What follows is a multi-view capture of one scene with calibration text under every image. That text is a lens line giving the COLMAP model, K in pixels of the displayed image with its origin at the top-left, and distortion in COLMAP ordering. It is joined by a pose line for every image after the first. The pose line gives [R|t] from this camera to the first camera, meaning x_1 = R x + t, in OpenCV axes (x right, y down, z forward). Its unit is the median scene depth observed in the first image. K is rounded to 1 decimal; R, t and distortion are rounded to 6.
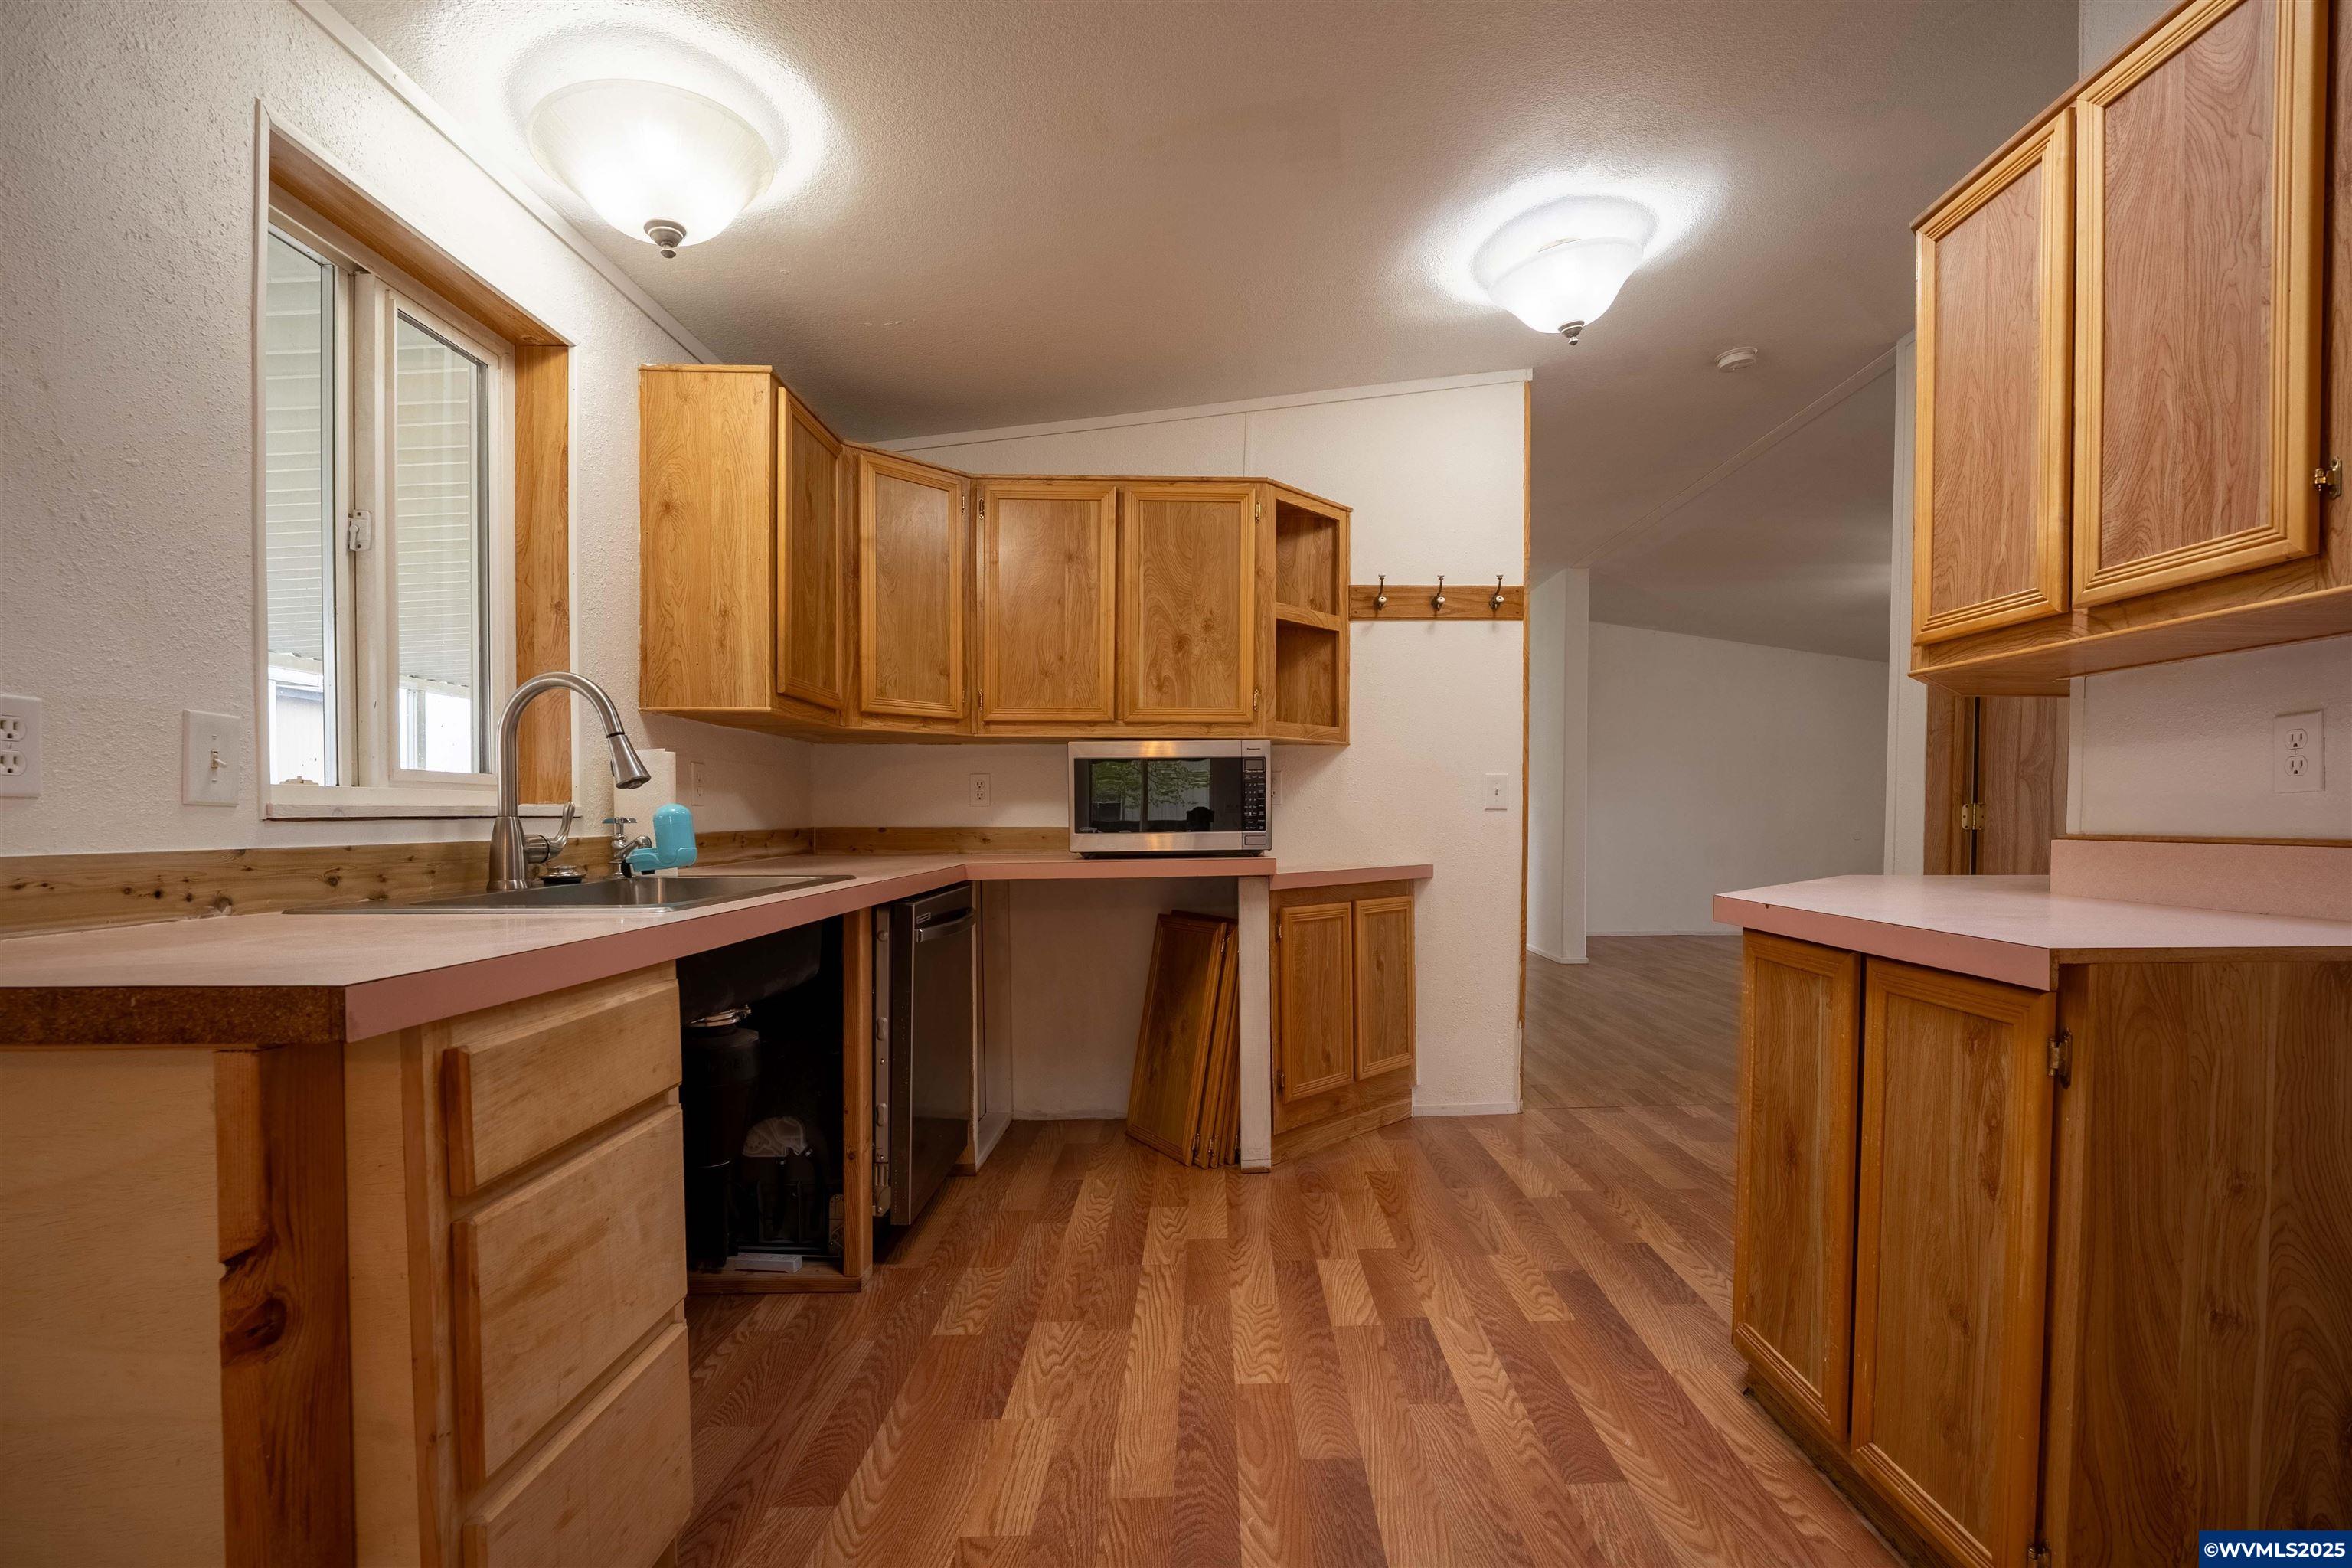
lens RADIAL K [[1045.4, 0, 1236.3], [0, 1045.4, 845.5], [0, 0, 1]] dist [-0.015017, -0.000116]
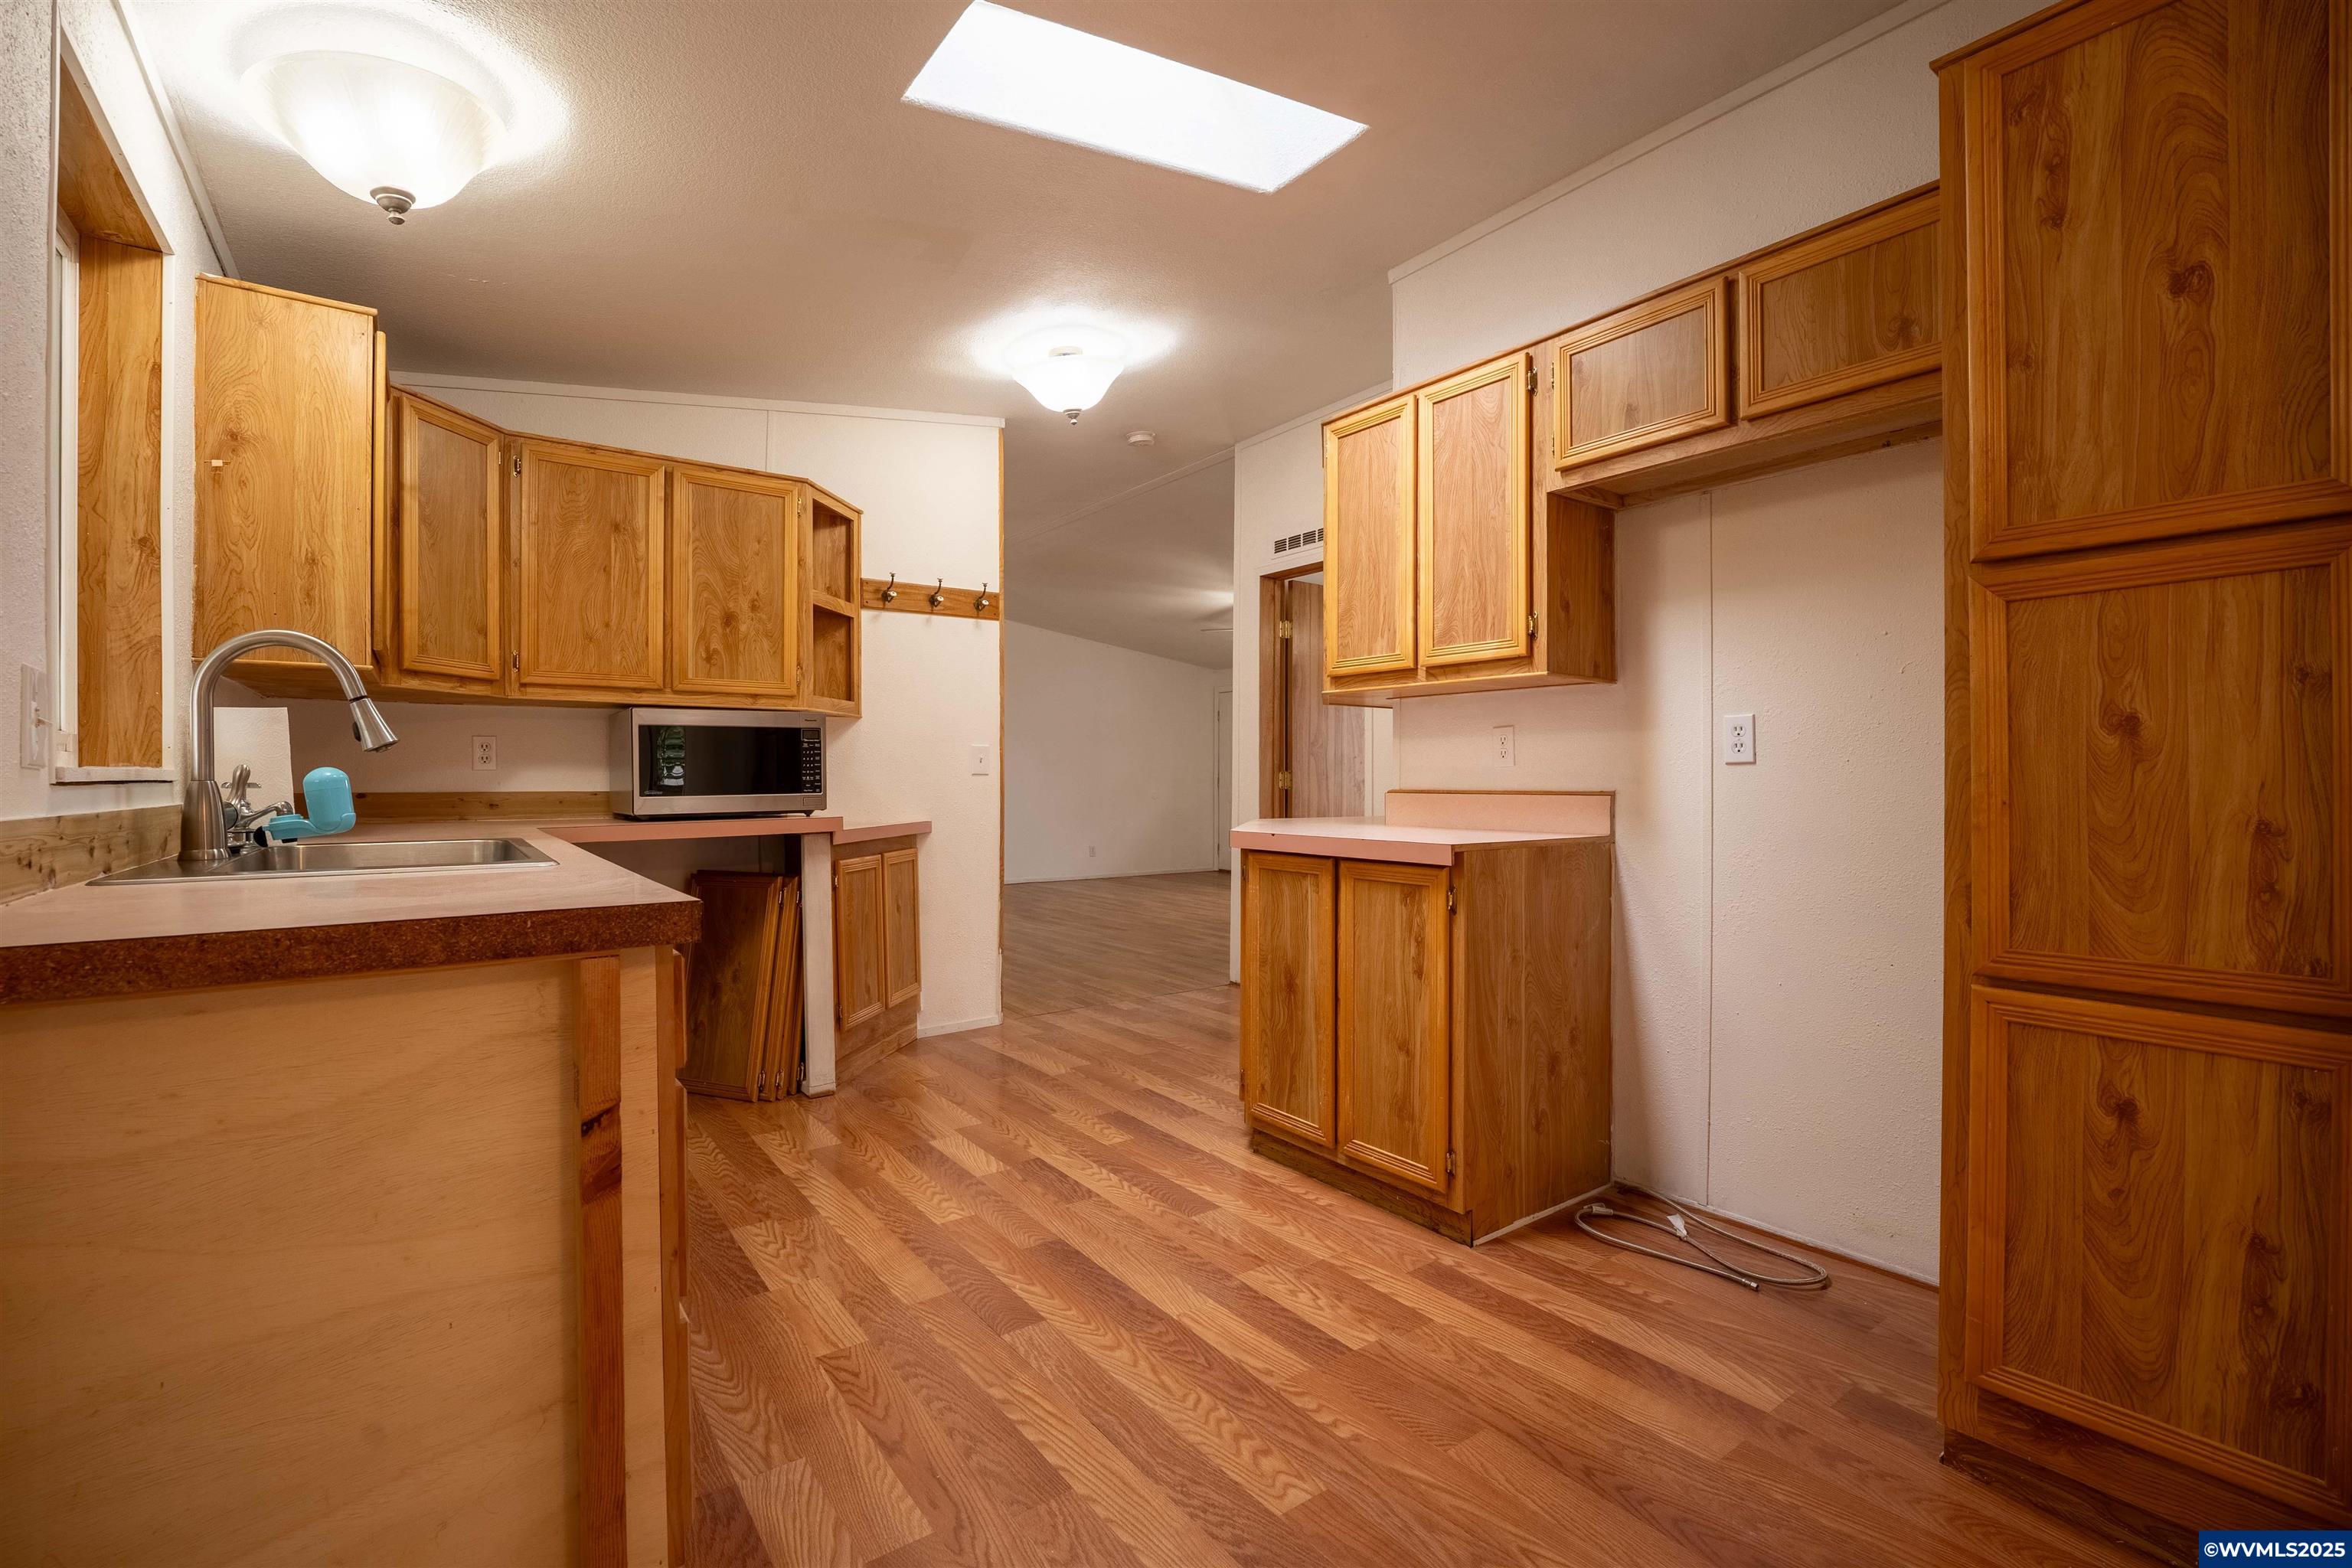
lens RADIAL K [[1040.9, 0, 1142.6], [0, 1040.9, 781.8], [0, 0, 1]] dist [-0.002231, -0.000249]
pose [[0.838495, -0.002160, 0.544905, -0.377015], [0.016517, 0.999633, -0.021454, 0.004884], [-0.544659, 0.026990, 0.838223, -0.172112]]
